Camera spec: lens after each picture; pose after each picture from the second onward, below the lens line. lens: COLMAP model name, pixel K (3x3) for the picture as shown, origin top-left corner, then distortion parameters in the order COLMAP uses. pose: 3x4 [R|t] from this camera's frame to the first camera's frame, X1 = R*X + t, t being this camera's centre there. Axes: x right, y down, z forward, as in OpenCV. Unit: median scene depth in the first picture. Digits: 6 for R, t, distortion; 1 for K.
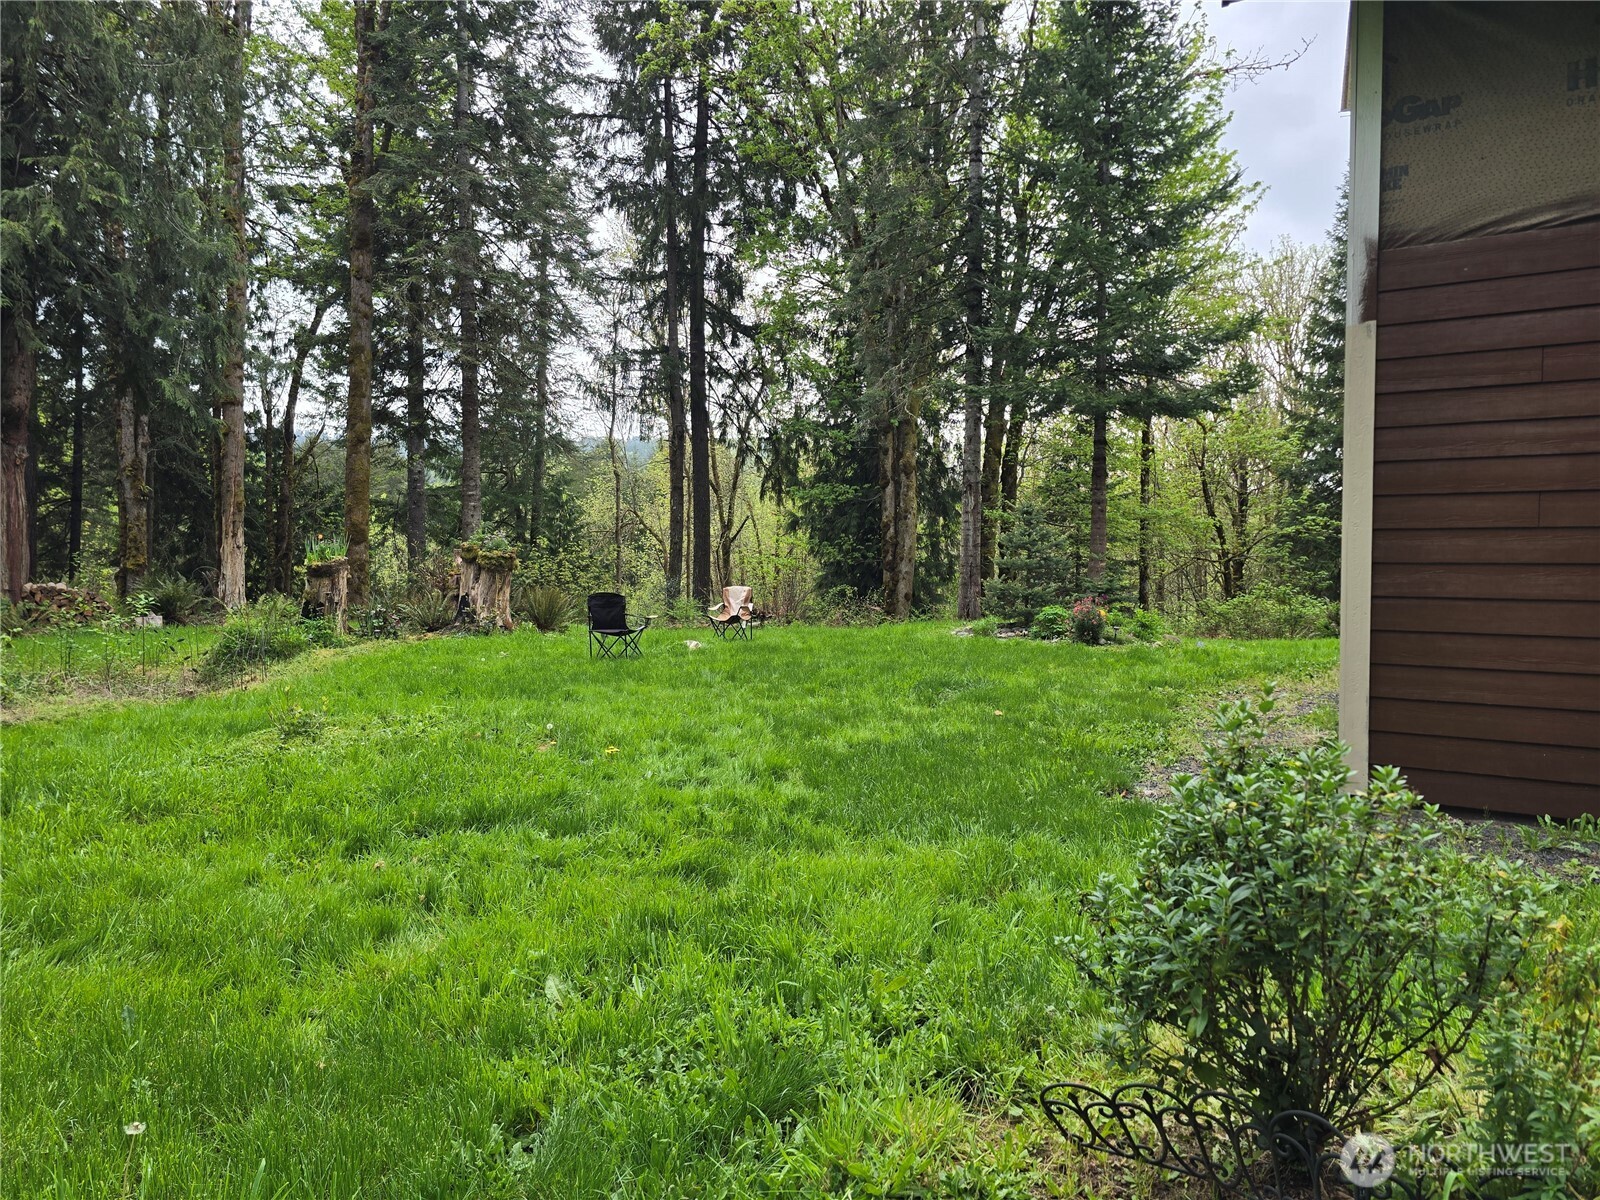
lens RADIAL K [[1050.9, 0, 799.7], [0, 1050.9, 600.8], [0, 0, 1]] dist [0.030510, -0.004327]
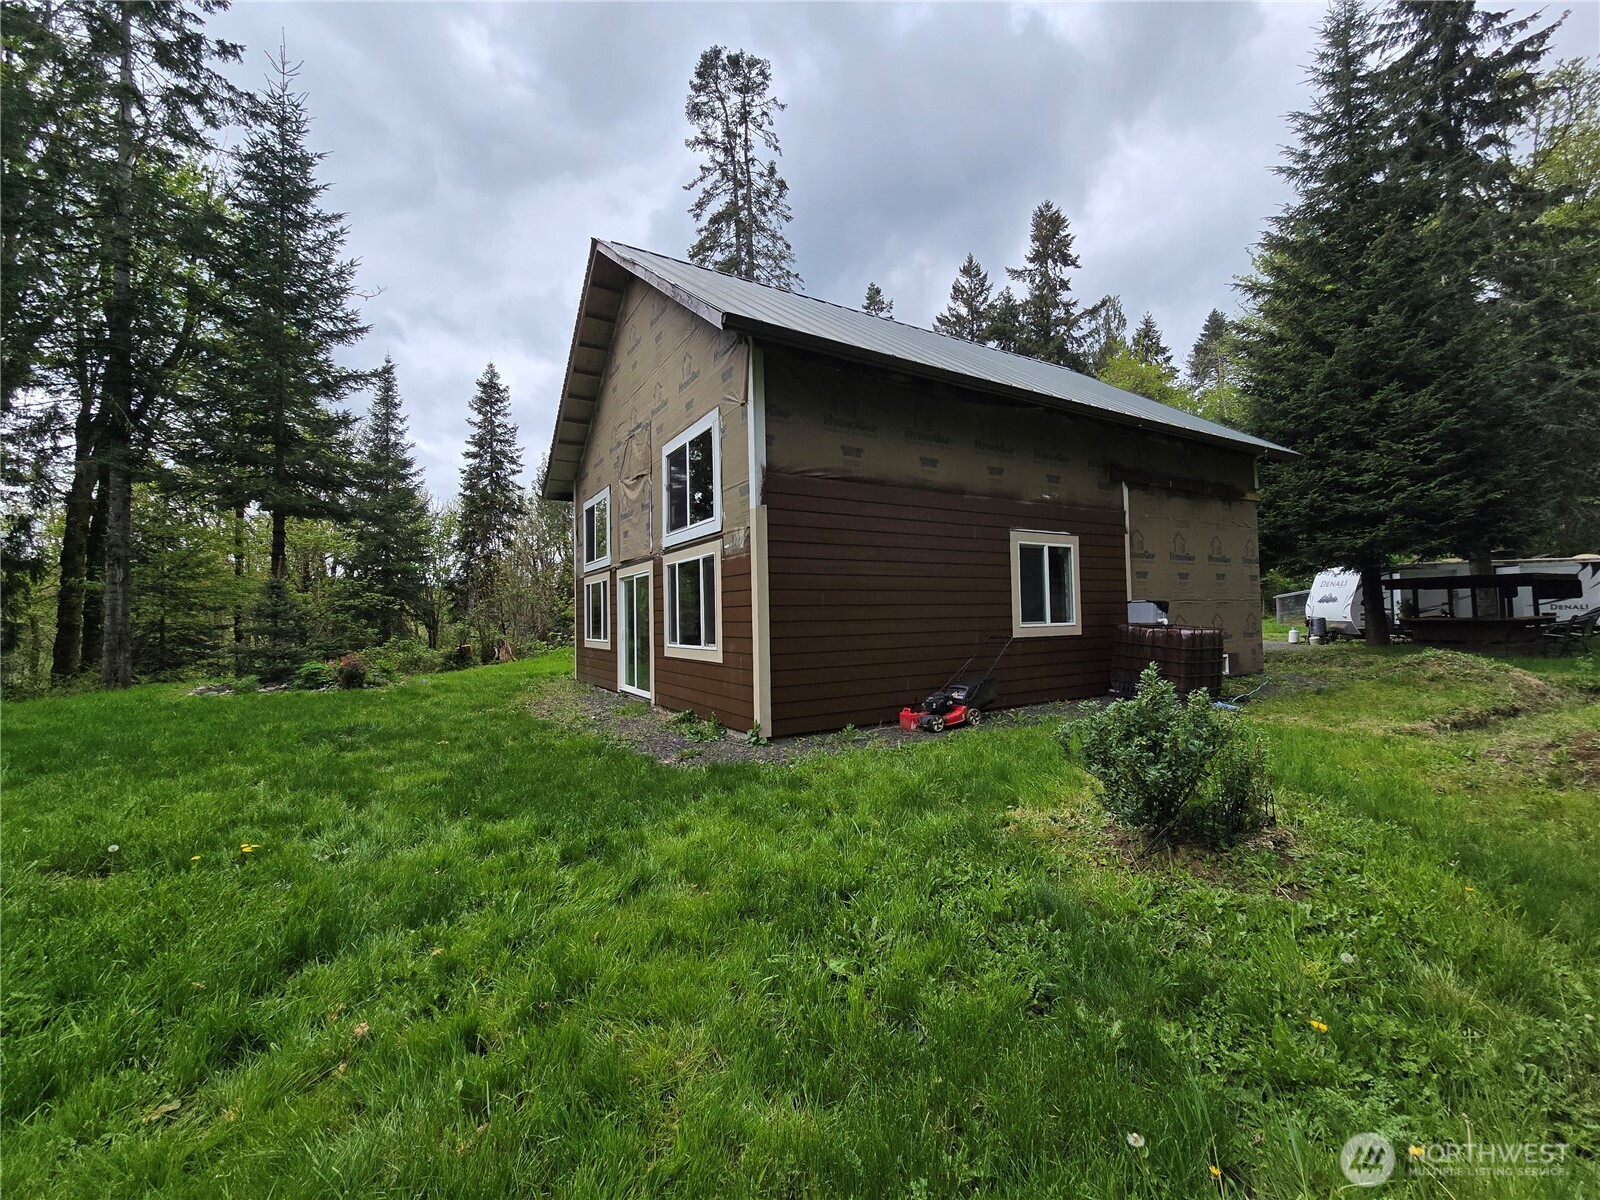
lens RADIAL K [[649.9, 0, 800.3], [0, 649.9, 601.6], [0, 0, 1]] dist [-0.002178, 0.000573]
pose [[0.462737, 0.007644, 0.886462, -0.184954], [0.052921, 0.997941, -0.036230, -0.008840], [-0.884914, 0.063678, 0.461380, 0.123928]]
